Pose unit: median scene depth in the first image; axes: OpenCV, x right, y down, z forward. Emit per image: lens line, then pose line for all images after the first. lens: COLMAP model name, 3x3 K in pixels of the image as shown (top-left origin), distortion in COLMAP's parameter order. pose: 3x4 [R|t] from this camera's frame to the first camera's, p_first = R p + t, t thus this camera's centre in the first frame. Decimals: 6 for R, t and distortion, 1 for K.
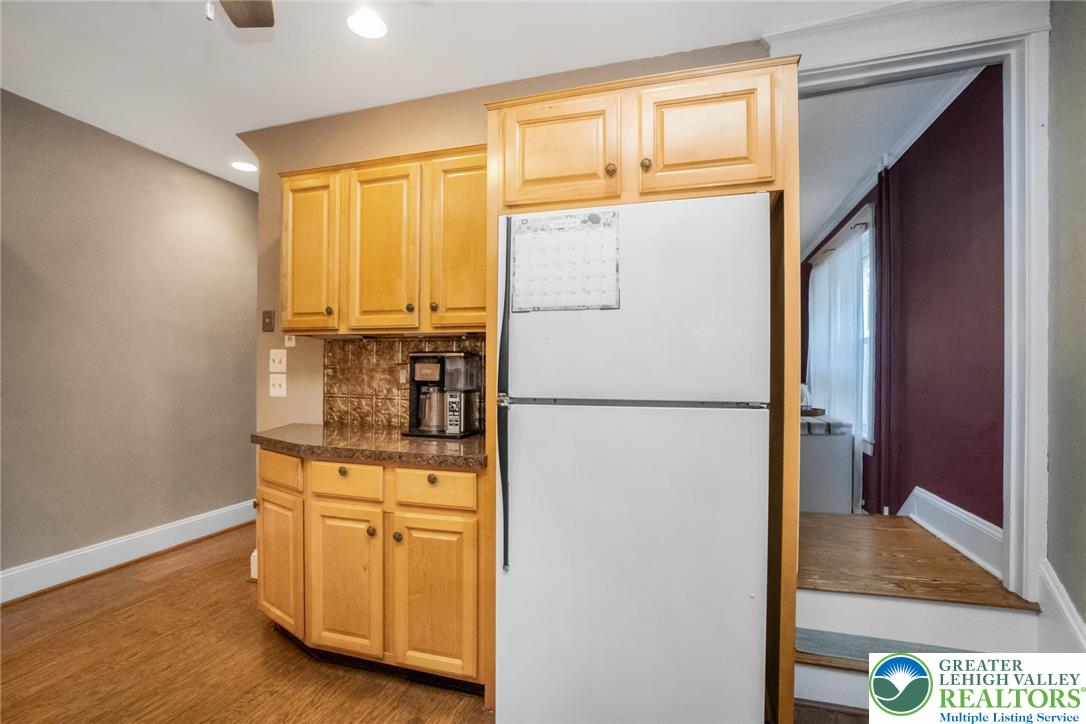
lens RADIAL K [[515.4, 0, 554.8], [0, 515.4, 370.4], [0, 0, 1]] dist [-0.020982, 0.002431]
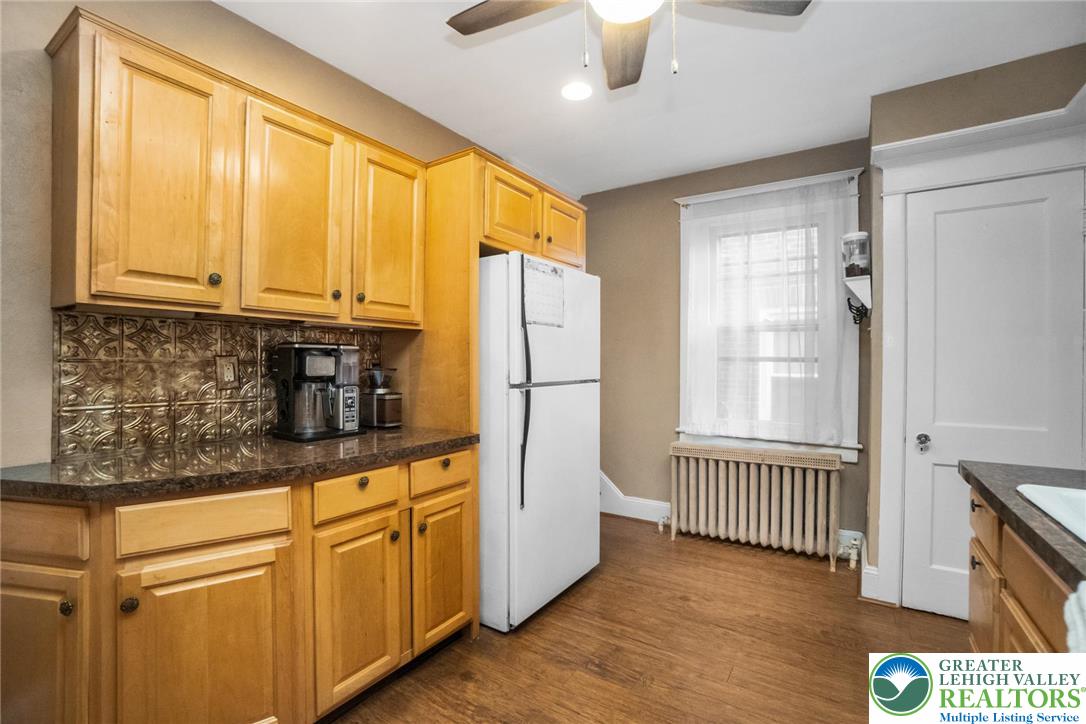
lens RADIAL K [[490.4, 0, 530.7], [0, 490.4, 357.6], [0, 0, 1]] dist [-0.052043, 0.015136]
pose [[0.292391, 0.003803, 0.956291, -0.936307], [-0.001867, 0.999992, -0.003406, -0.009657], [-0.956297, -0.000789, 0.292396, 0.410254]]
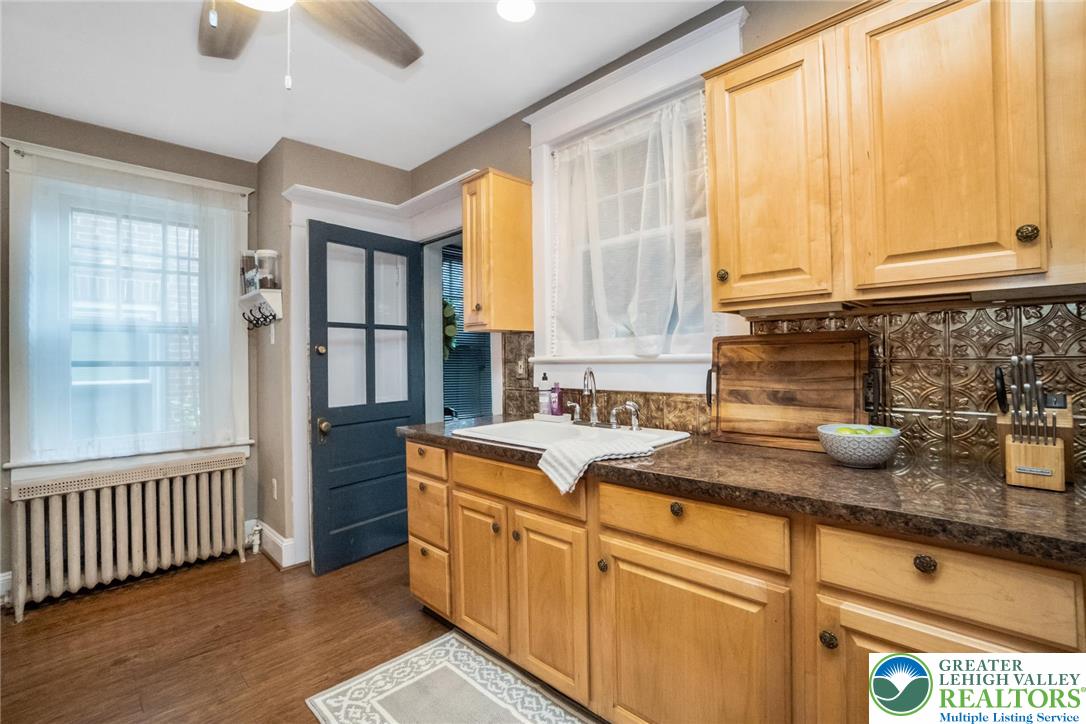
lens RADIAL K [[490.4, 0, 549.9], [0, 490.4, 354.3], [0, 0, 1]] dist [-0.052043, 0.015136]
pose [[-0.882412, 0.015708, 0.470214, -0.892082], [0.014984, 0.999874, -0.005284, -0.013079], [-0.470238, 0.002383, -0.882536, 0.774144]]
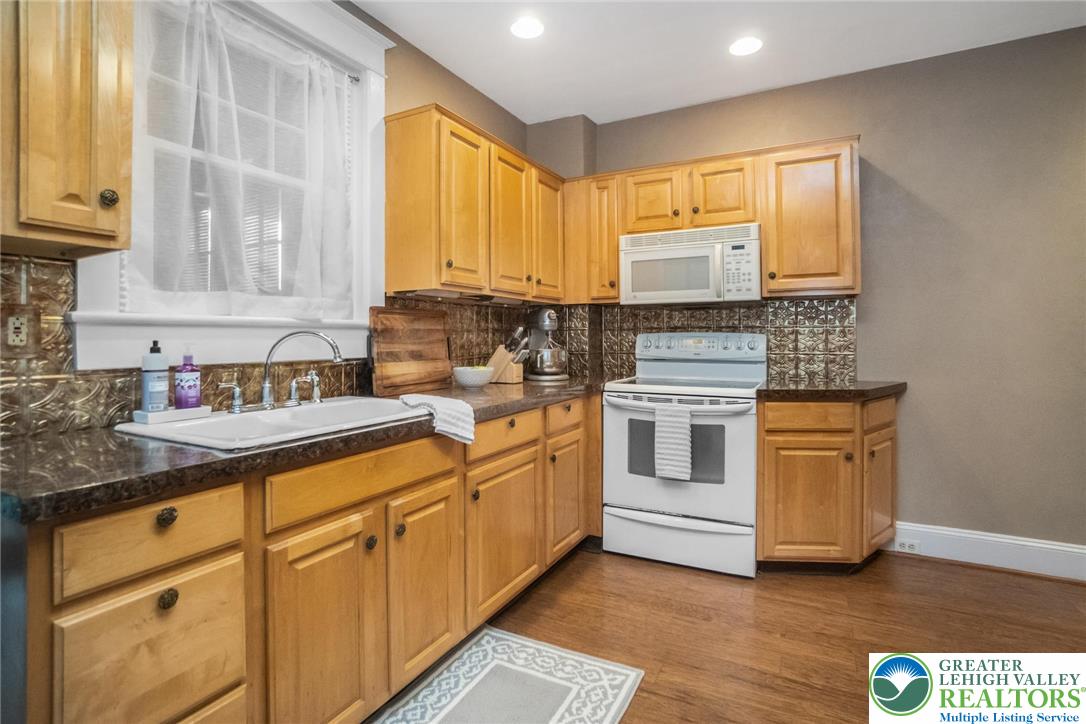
lens RADIAL K [[544.6, 0, 520.3], [0, 544.6, 333.4], [0, 0, 1]] dist [-0.036355, 0.003055]
pose [[-0.218580, -0.011734, -0.975749, 0.139807], [0.001639, 0.999922, -0.012392, 0.020726], [0.975818, -0.004308, -0.218543, 0.439171]]
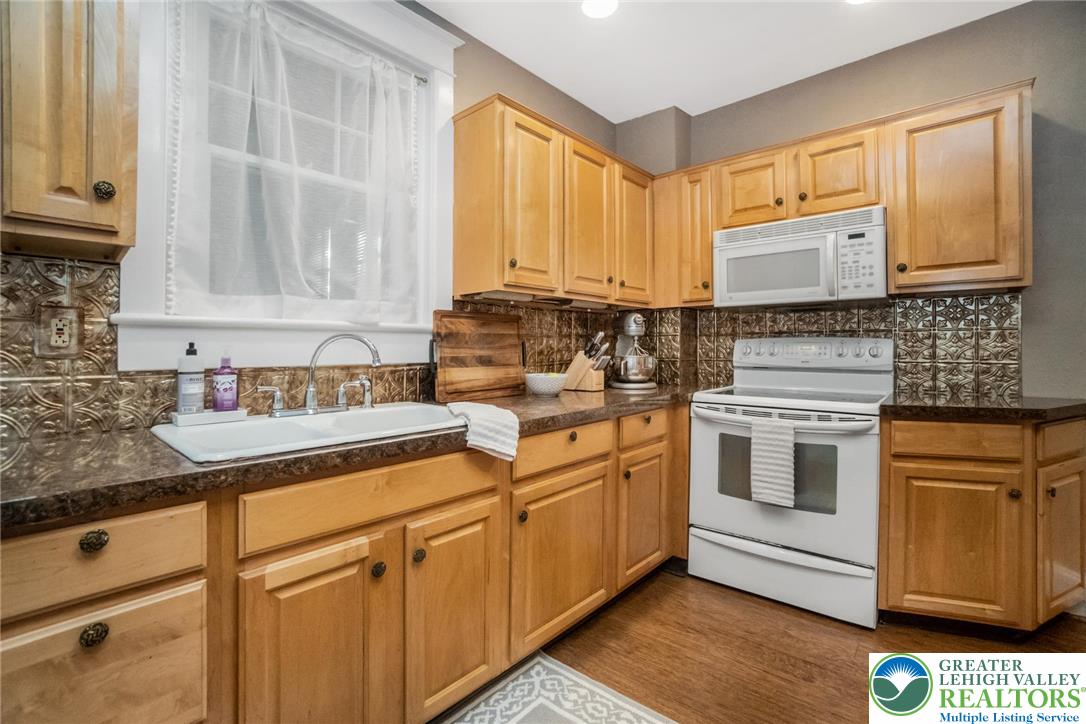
lens RADIAL K [[490.4, 0, 523.0], [0, 490.4, 352.2], [0, 0, 1]] dist [-0.052043, 0.015136]
pose [[-0.436017, 0.004649, -0.899926, -0.050346], [-0.000427, 0.999985, 0.005373, 0.029200], [0.899938, 0.002727, -0.436009, 0.477649]]
